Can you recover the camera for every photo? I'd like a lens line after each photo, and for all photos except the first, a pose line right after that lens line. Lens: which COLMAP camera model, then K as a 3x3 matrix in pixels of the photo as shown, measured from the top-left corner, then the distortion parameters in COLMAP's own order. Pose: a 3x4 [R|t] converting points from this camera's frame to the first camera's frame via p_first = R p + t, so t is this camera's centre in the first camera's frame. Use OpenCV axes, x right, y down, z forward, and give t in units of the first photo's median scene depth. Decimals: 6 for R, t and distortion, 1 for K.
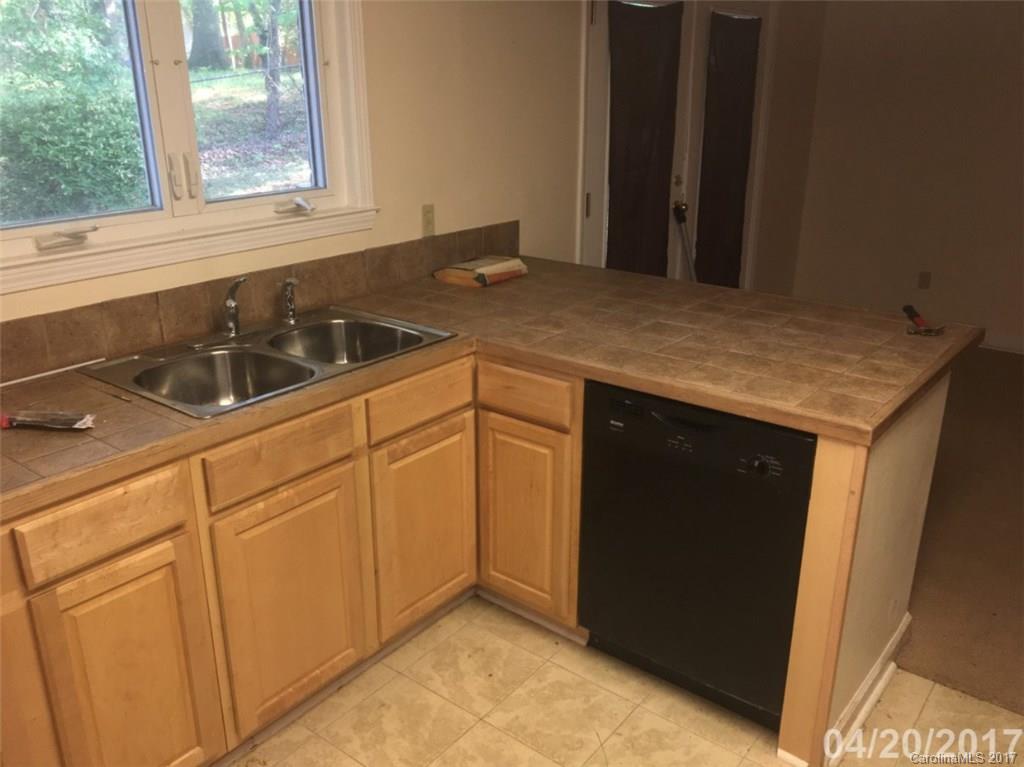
lens RADIAL K [[870.7, 0, 510.6], [0, 870.7, 383.4], [0, 0, 1]] dist [0.026964, -0.032319]
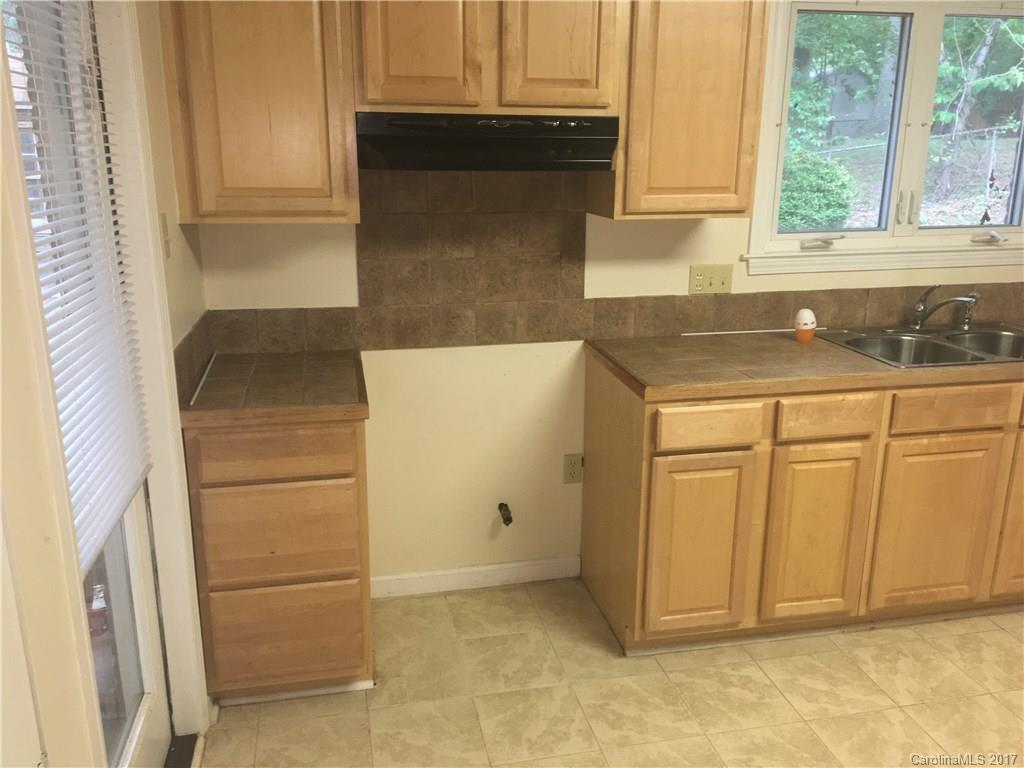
lens RADIAL K [[870.7, 0, 518.2], [0, 870.7, 379.6], [0, 0, 1]] dist [0.026964, -0.032319]
pose [[0.771003, 0.173108, -0.612853, 0.040886], [-0.216056, 0.976373, 0.003978, 0.161655], [0.599061, 0.129343, 0.790187, -0.432054]]
